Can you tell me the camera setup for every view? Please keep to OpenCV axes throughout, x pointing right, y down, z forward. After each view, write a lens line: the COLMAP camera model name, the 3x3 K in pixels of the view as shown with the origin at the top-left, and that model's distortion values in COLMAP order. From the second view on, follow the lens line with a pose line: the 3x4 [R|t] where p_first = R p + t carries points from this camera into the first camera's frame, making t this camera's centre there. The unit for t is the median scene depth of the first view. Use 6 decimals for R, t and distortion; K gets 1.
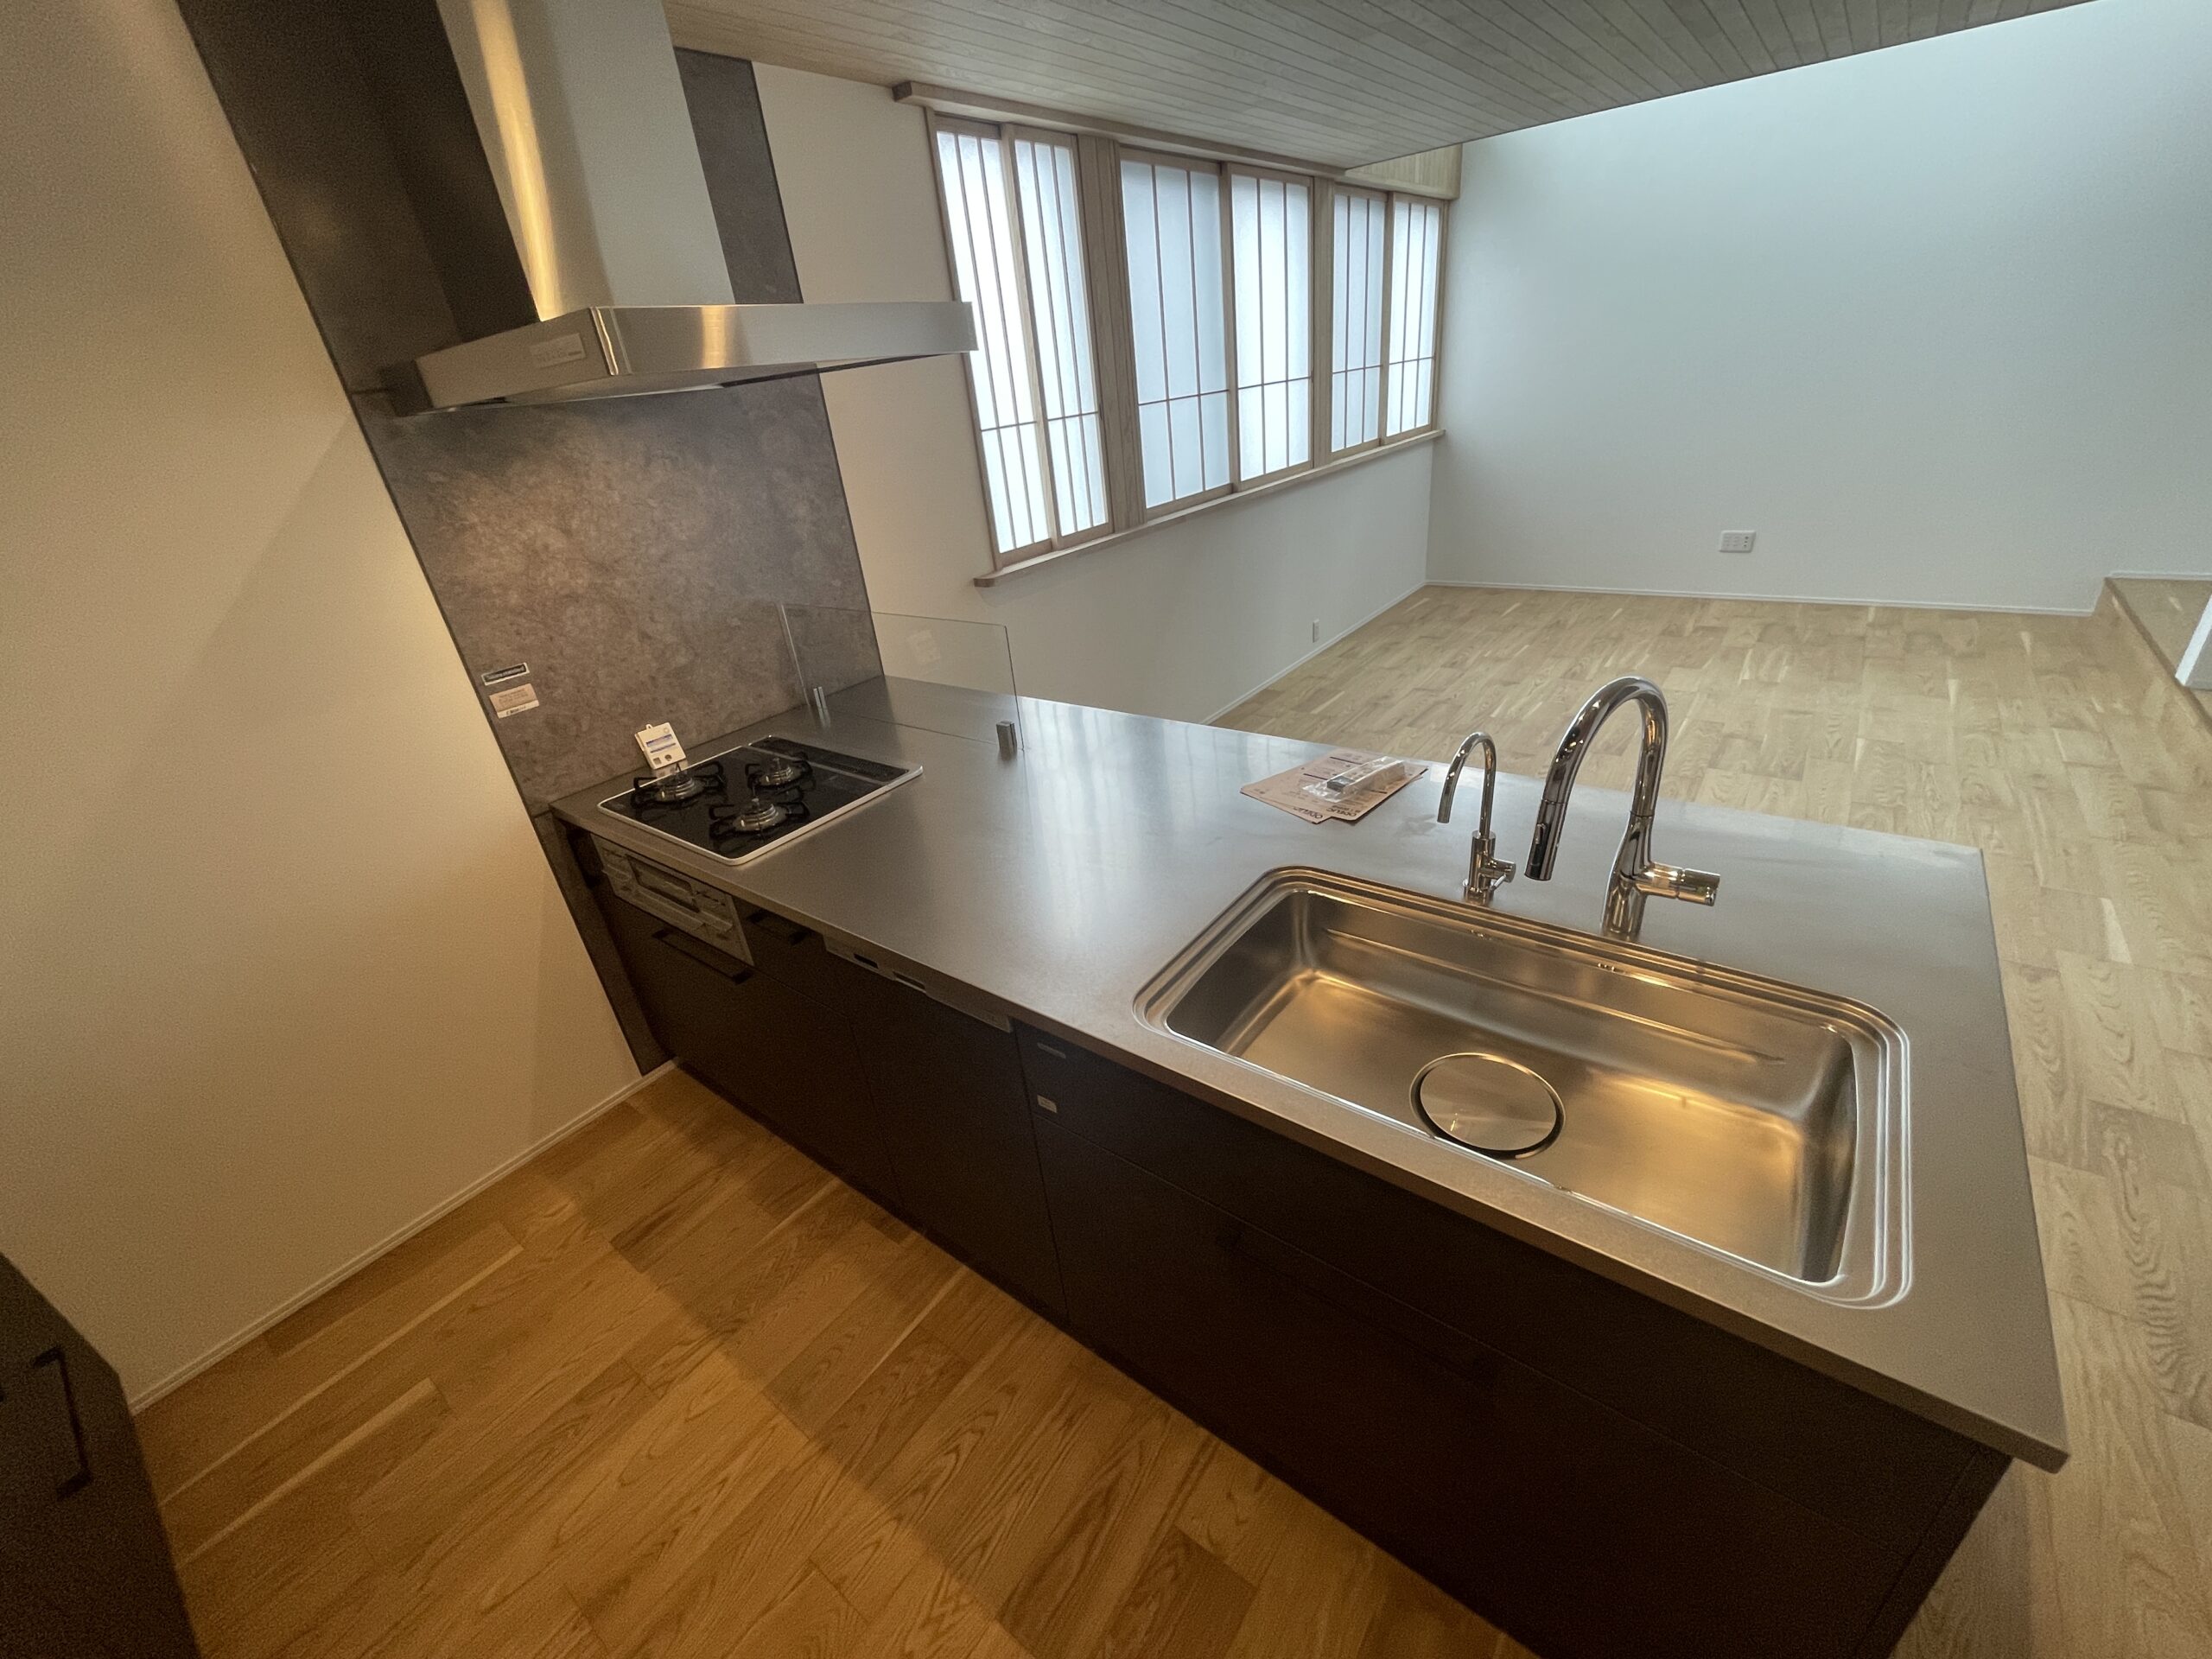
lens RADIAL K [[895.6, 0, 1100.6], [0, 895.6, 830.9], [0, 0, 1]] dist [-0.004022, -0.000271]
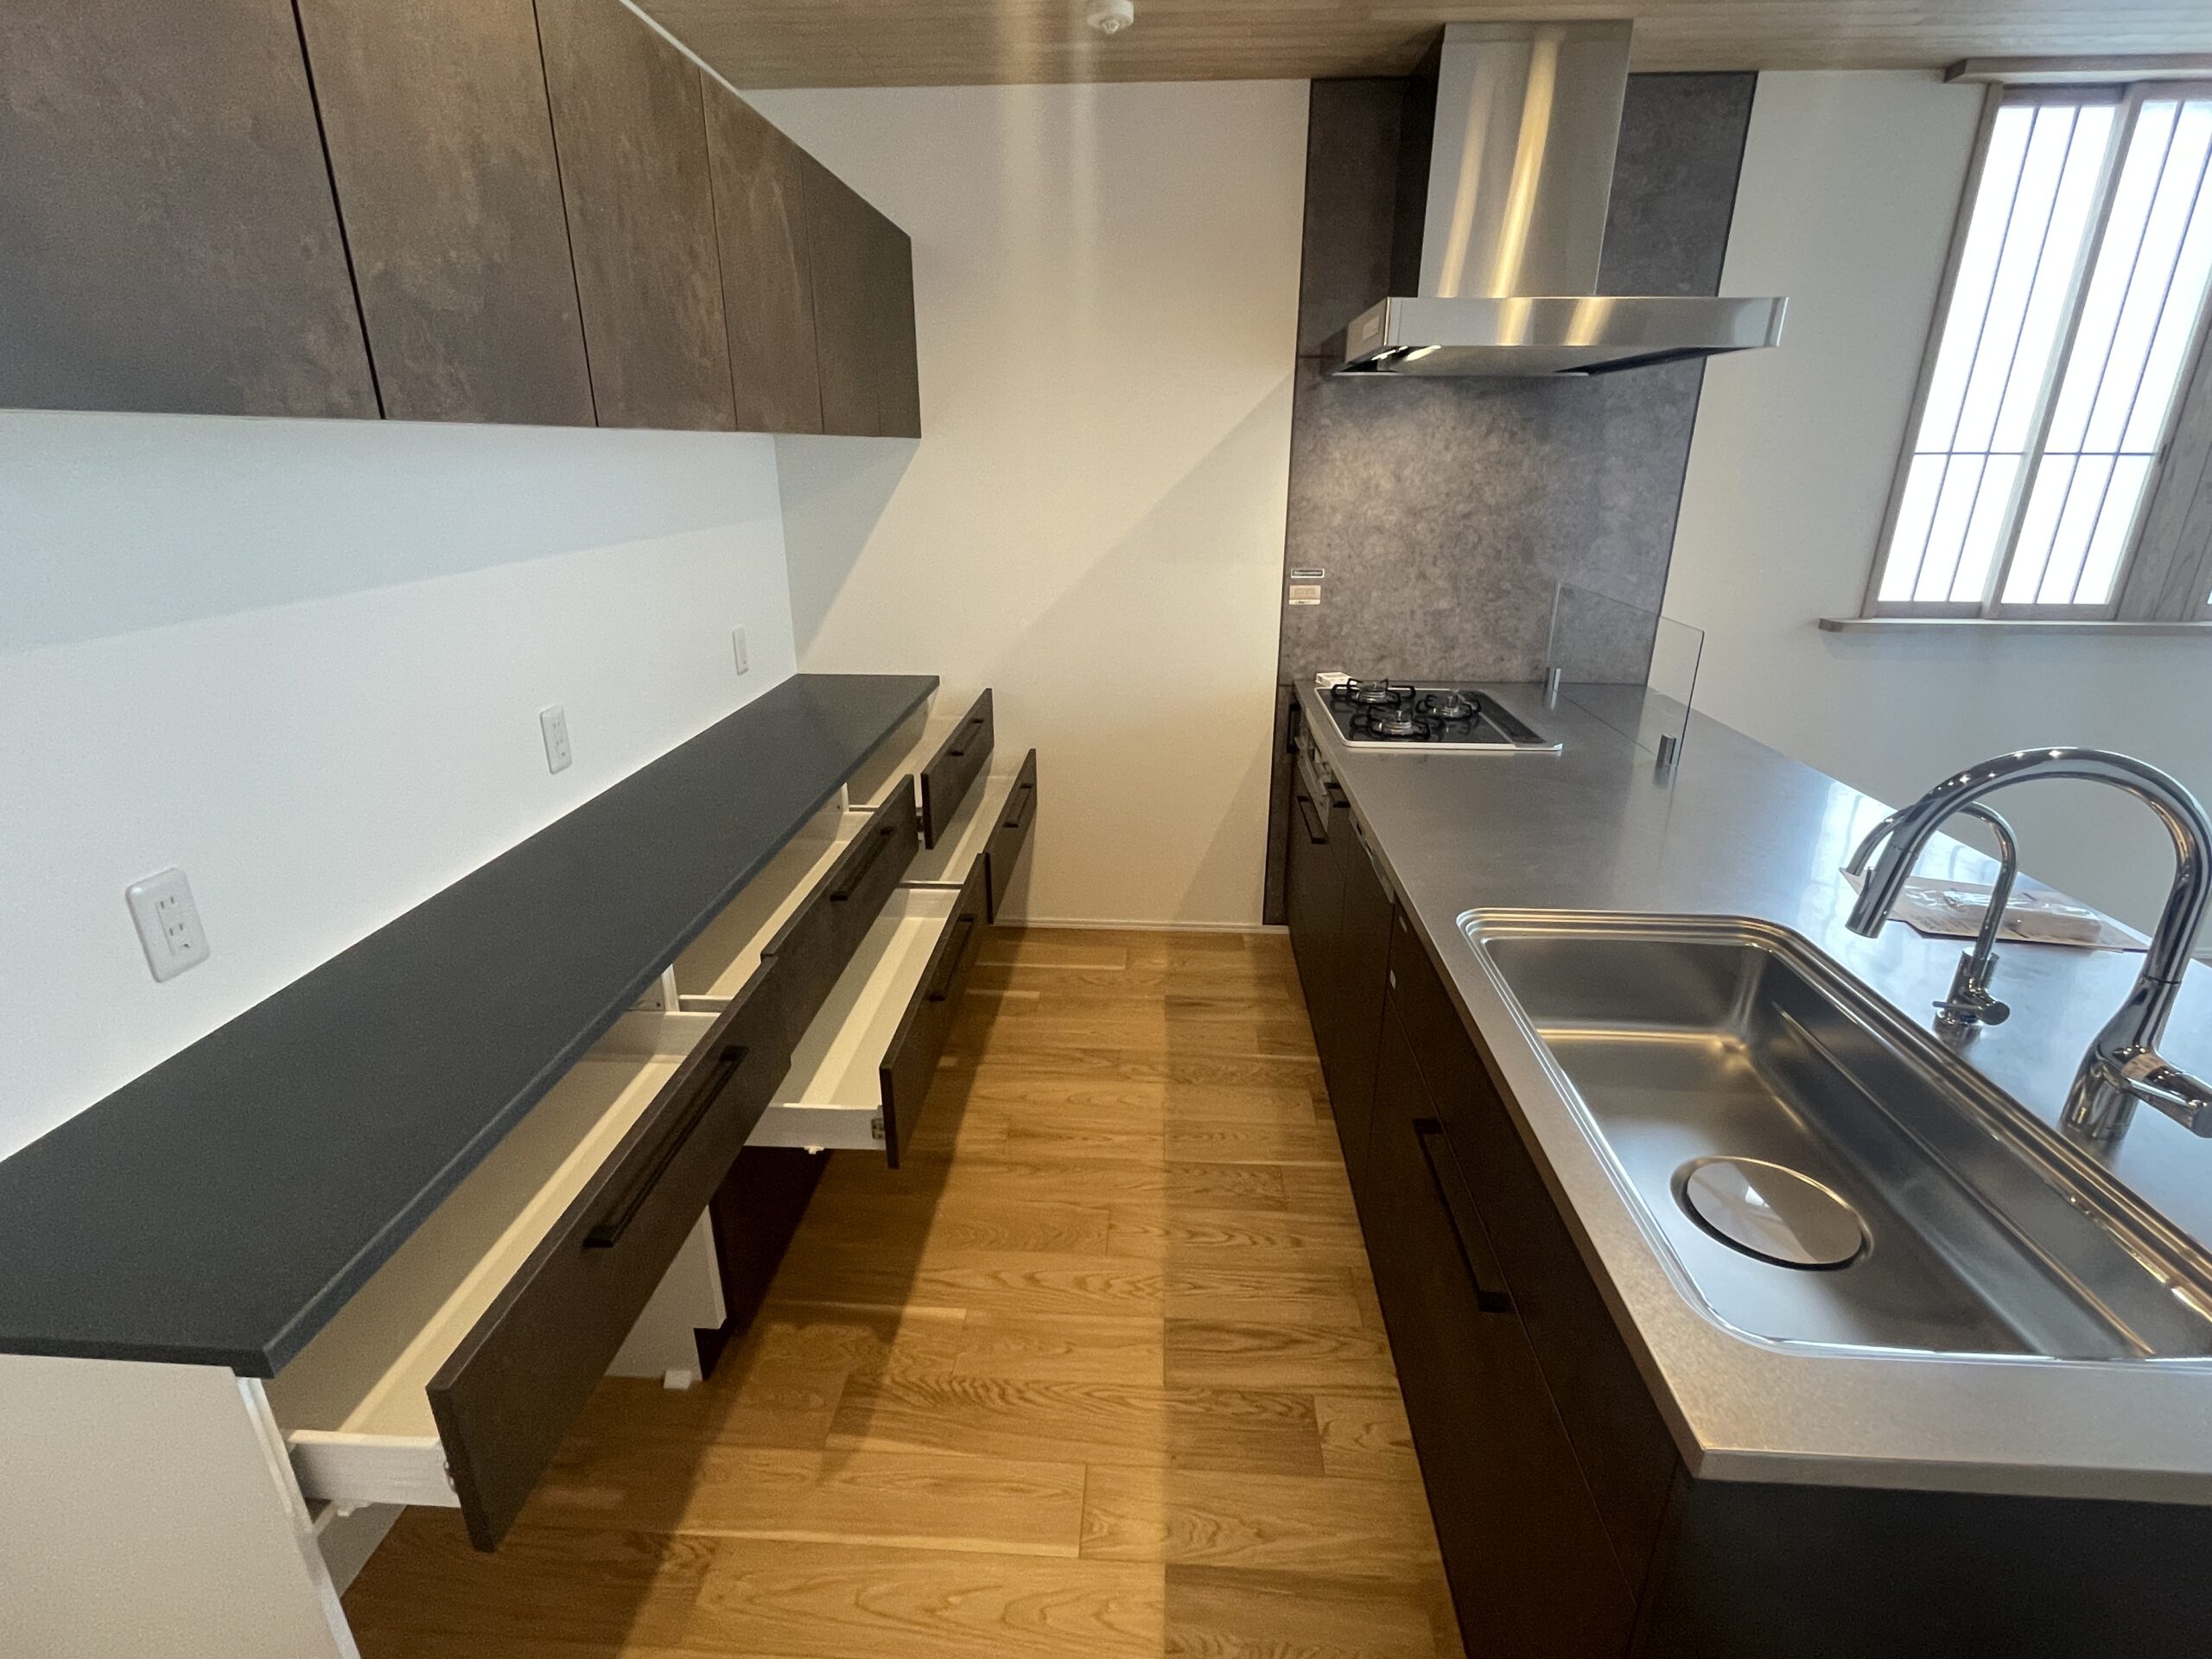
lens RADIAL K [[1046.0, 0, 1106.0], [0, 1046.0, 829.5], [0, 0, 1]] dist [-0.001625, -0.000705]
pose [[0.556373, 0.380214, -0.738841, 0.414640], [-0.428292, 0.893177, 0.137117, 0.070461], [0.712049, 0.240152, 0.659782, -0.114520]]
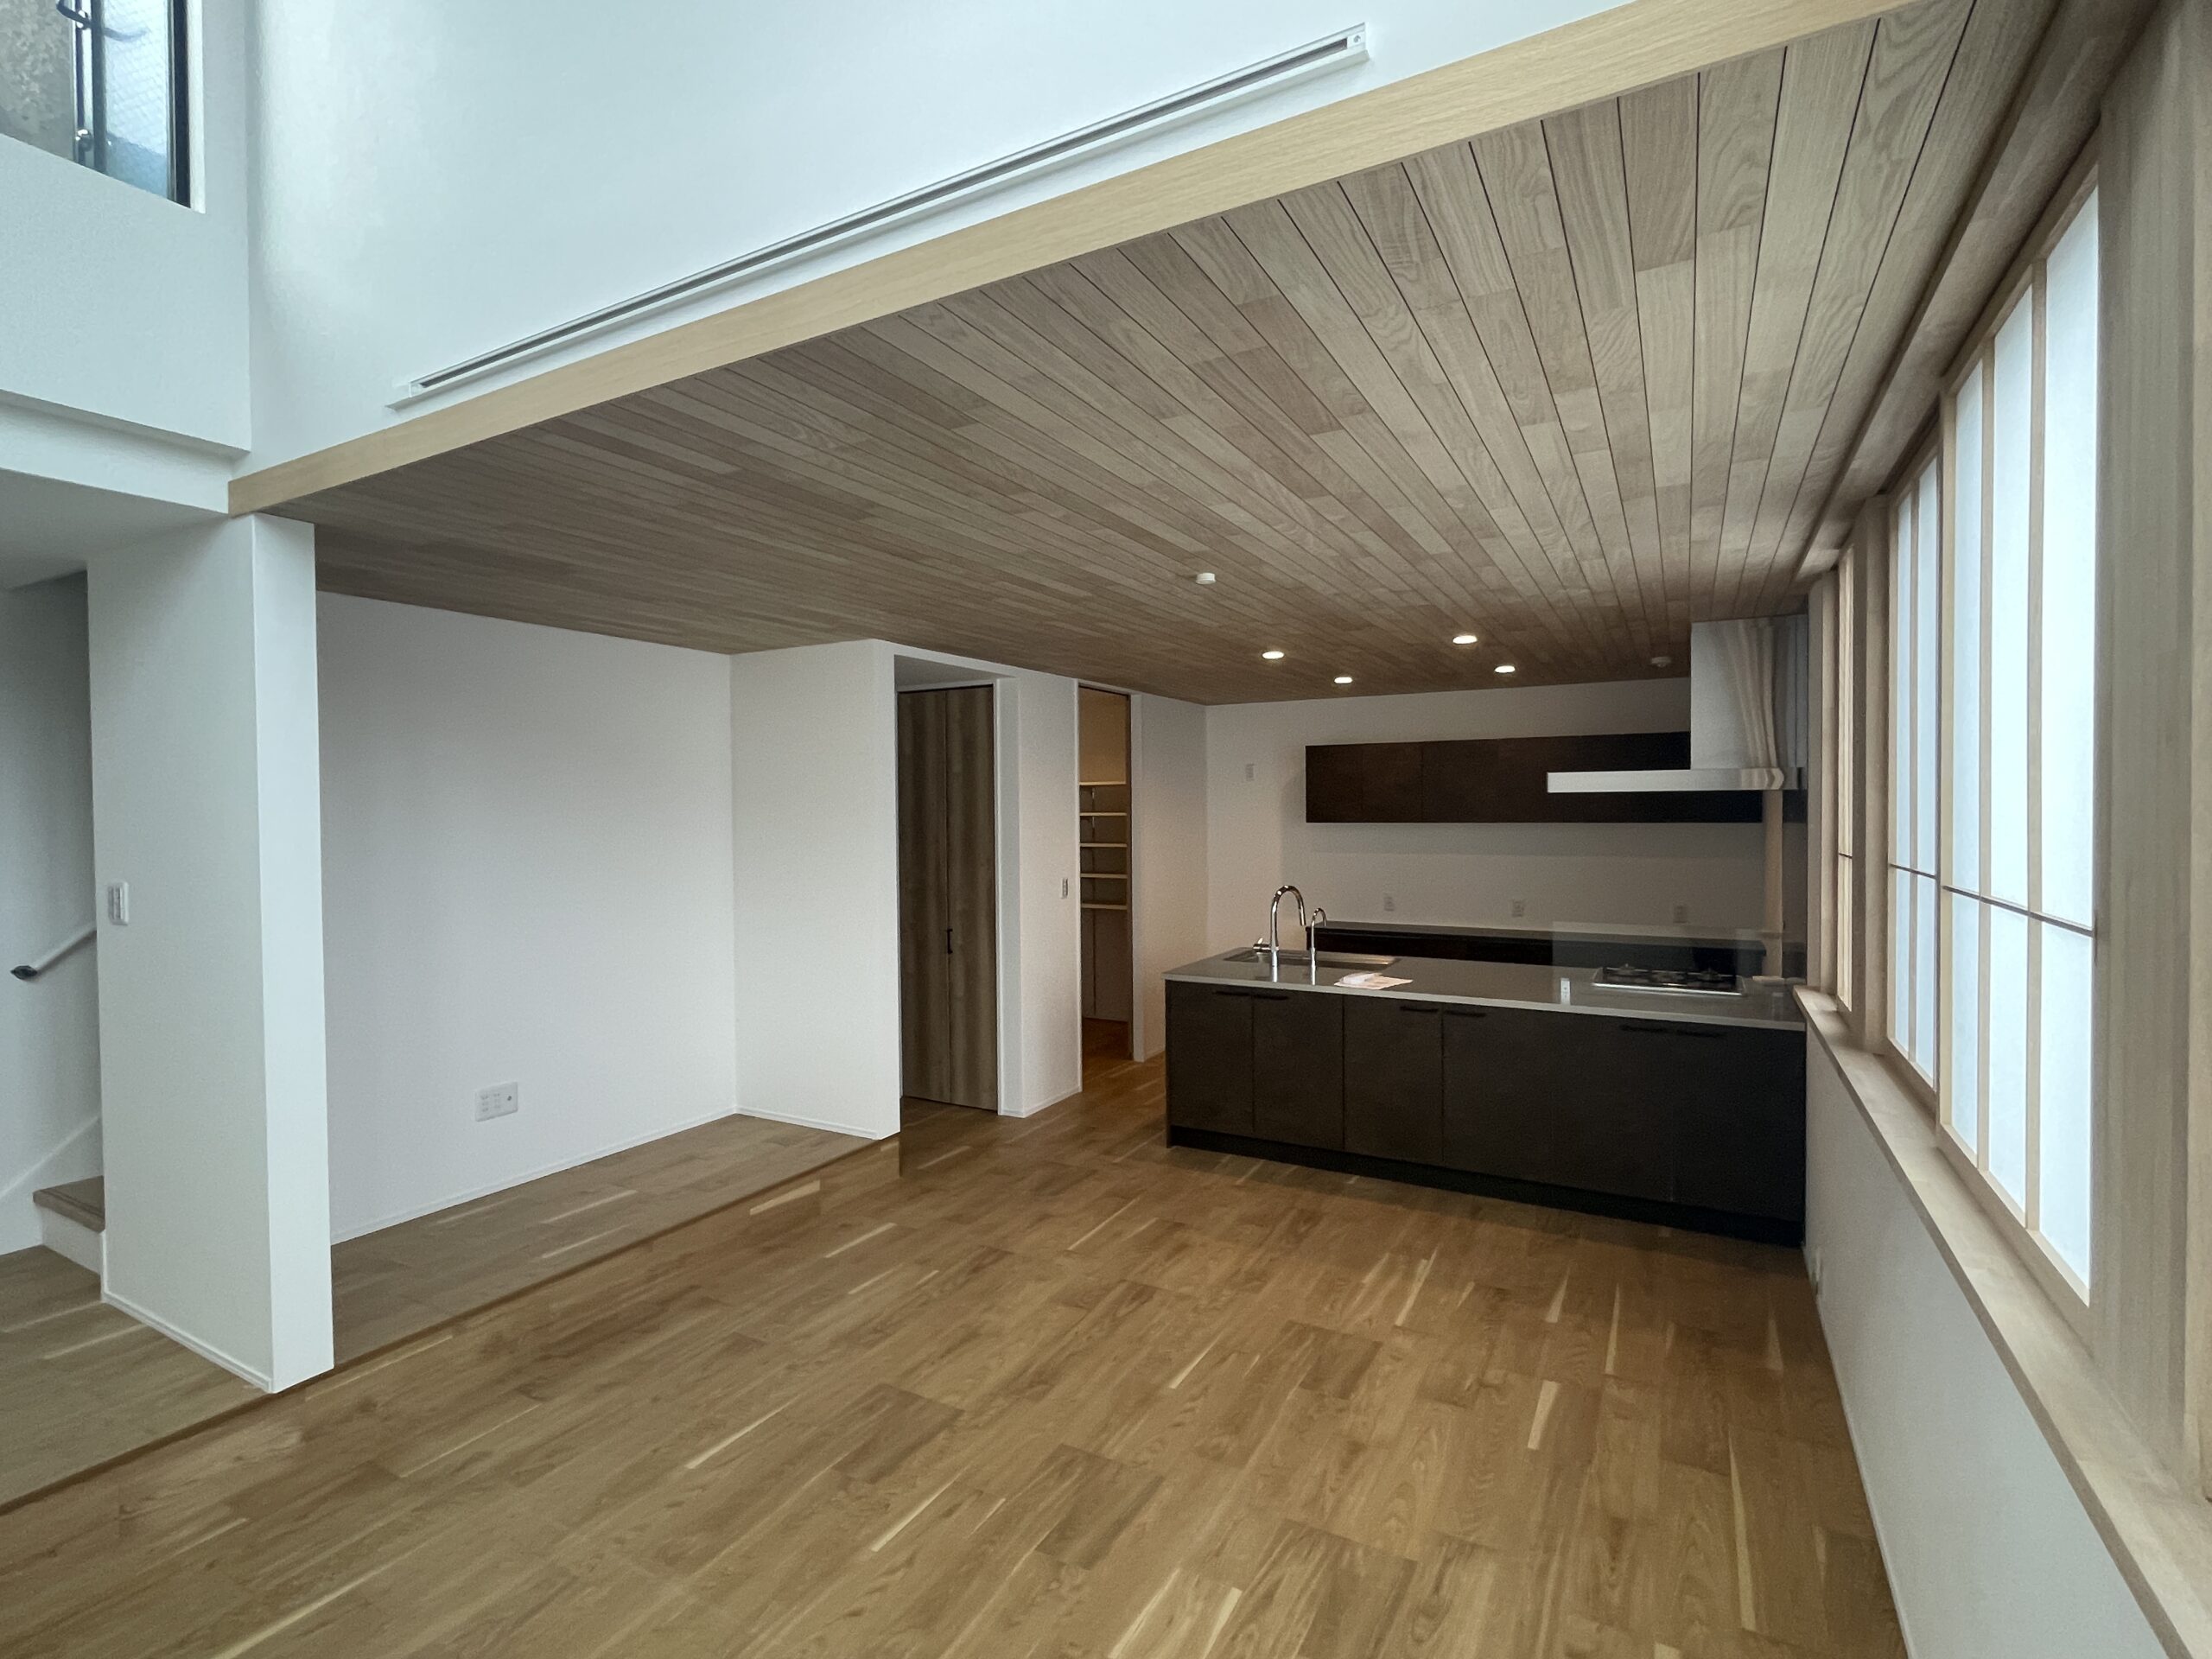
lens RADIAL K [[1046.0, 0, 1106.0], [0, 1046.0, 829.5], [0, 0, 1]] dist [-0.001625, -0.000705]
pose [[-0.983063, 0.114621, -0.143002, 1.060863], [0.031965, 0.875561, 0.482048, -1.418109], [0.180460, 0.469313, -0.864396, 2.513489]]
